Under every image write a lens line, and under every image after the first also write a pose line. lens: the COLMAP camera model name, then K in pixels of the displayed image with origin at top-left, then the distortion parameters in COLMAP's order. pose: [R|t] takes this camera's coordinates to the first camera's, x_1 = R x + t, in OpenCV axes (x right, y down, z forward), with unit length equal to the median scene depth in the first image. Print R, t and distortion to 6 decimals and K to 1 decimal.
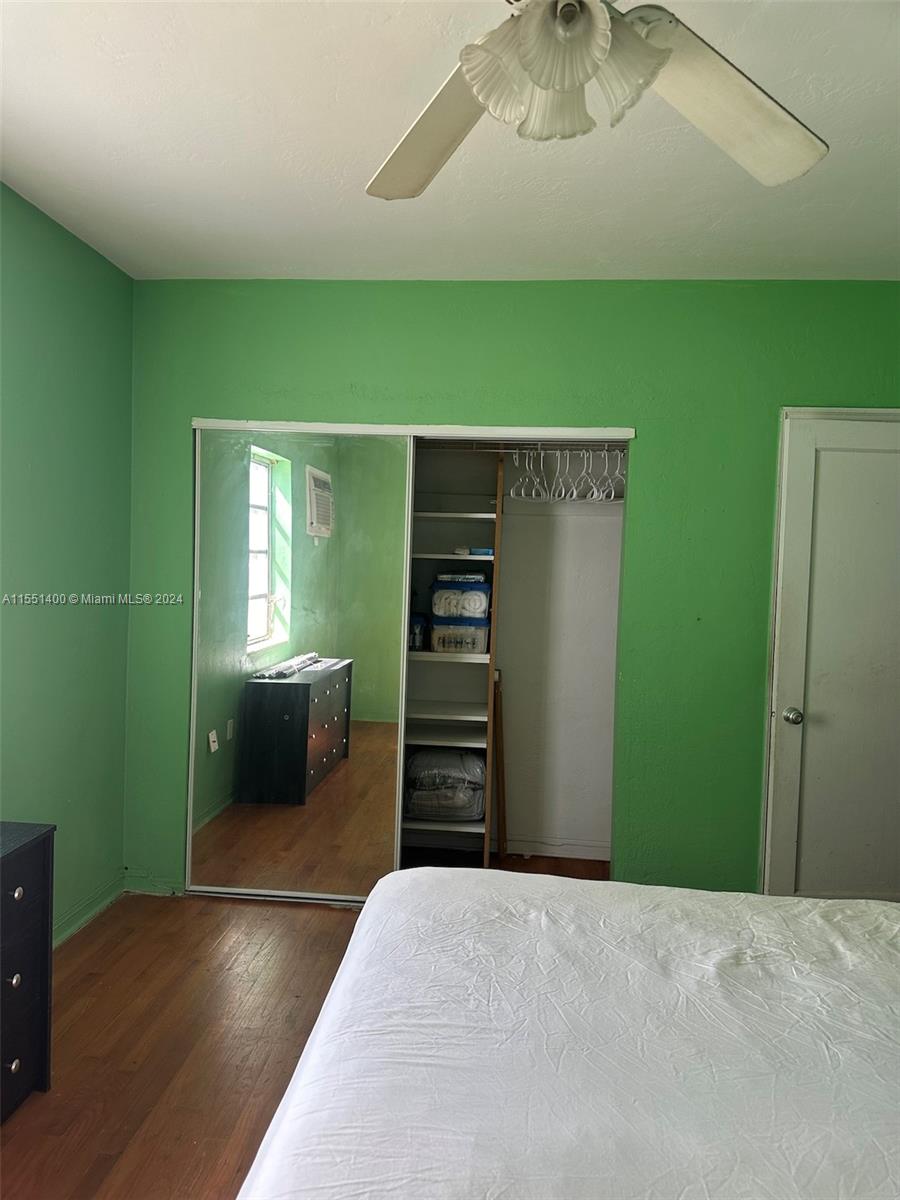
lens RADIAL K [[869.9, 0, 437.0], [0, 869.9, 614.0], [0, 0, 1]] dist [-0.000310, 0.000297]
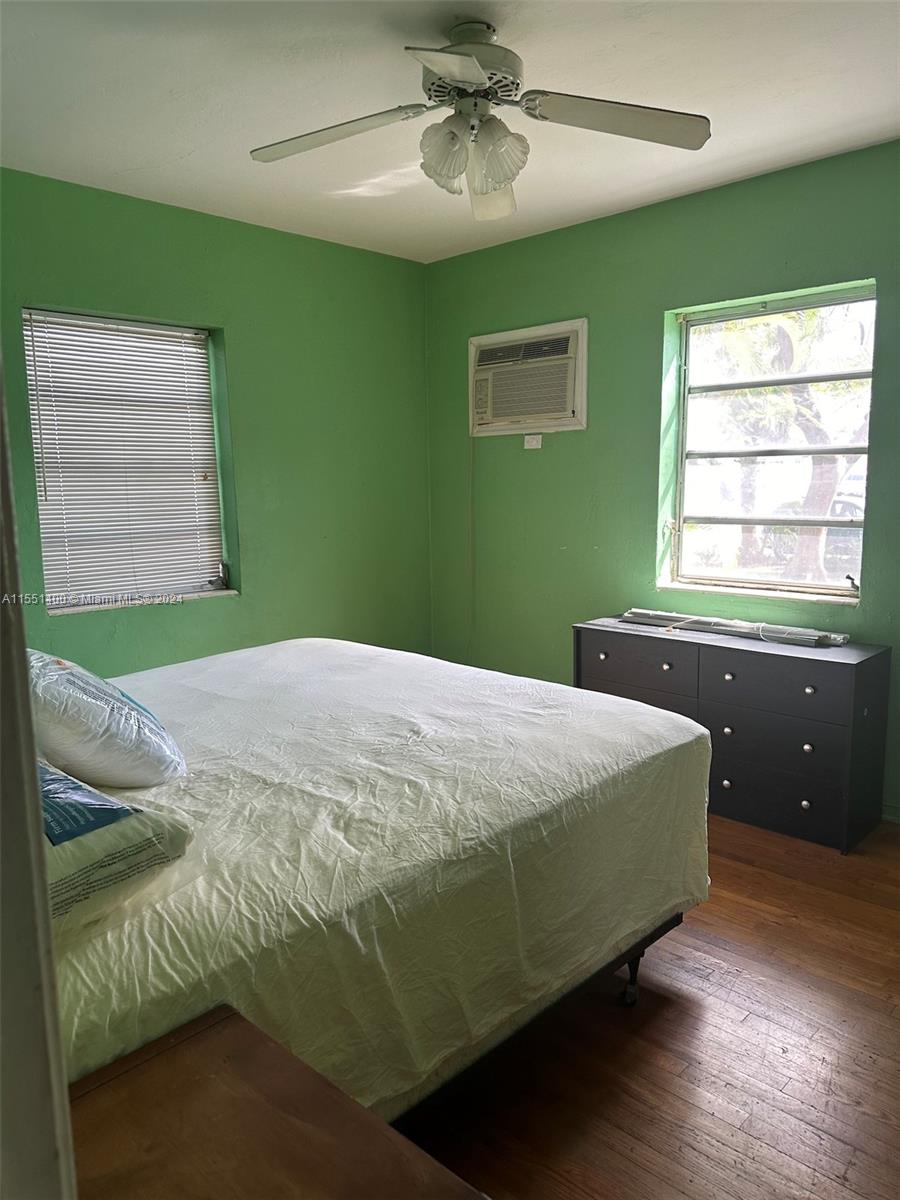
lens RADIAL K [[829.5, 0, 438.6], [0, 829.5, 604.3], [0, 0, 1]] dist [0.156584, -0.229647]
pose [[-0.649532, 0.092117, -0.754734, 1.197161], [-0.037315, 0.987576, 0.152649, -0.026445], [0.759418, 0.127313, -0.638025, 1.672981]]
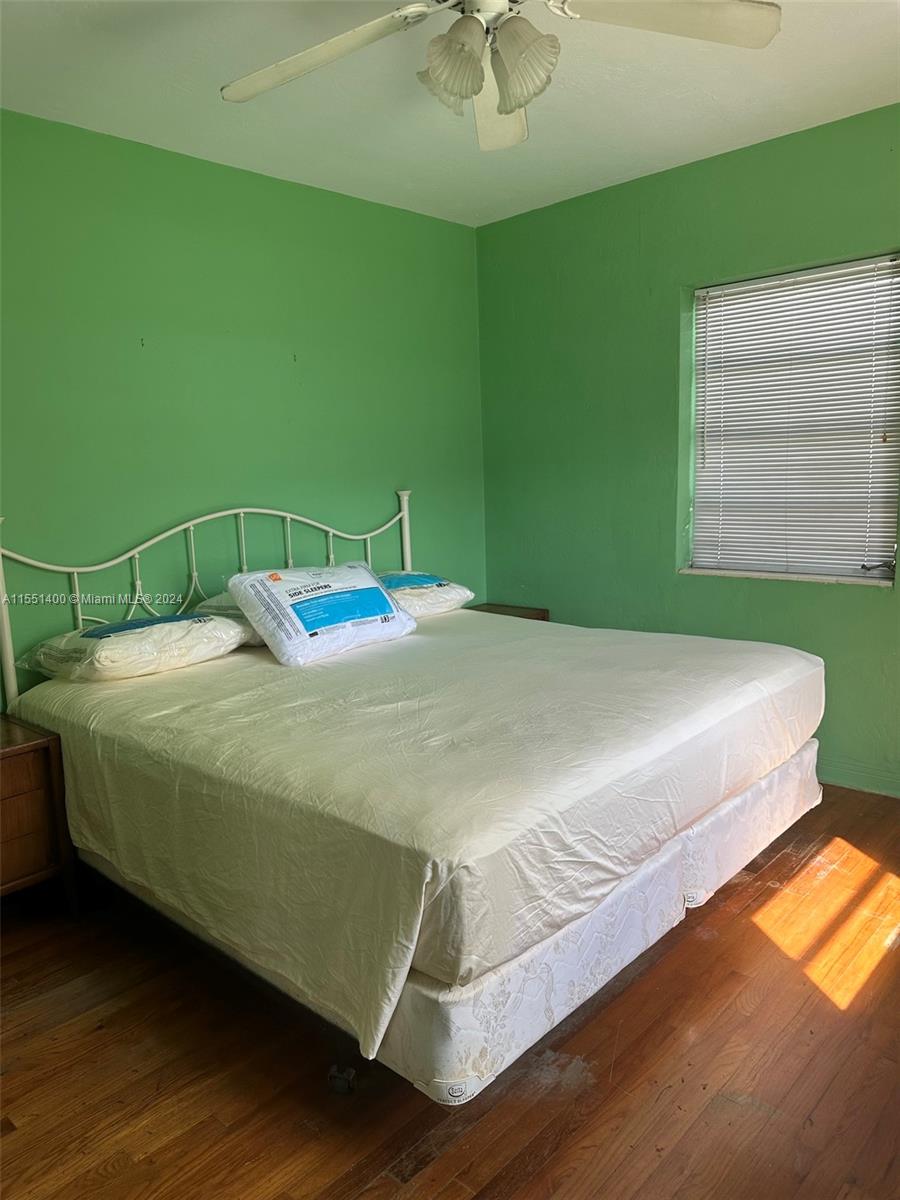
lens RADIAL K [[829.5, 0, 438.6], [0, 829.5, 604.3], [0, 0, 1]] dist [0.156584, -0.229647]
pose [[-0.790539, -0.106922, 0.603006, -0.547004], [0.036716, 0.974595, 0.220944, -0.088713], [-0.611311, 0.196805, -0.766529, 1.787264]]
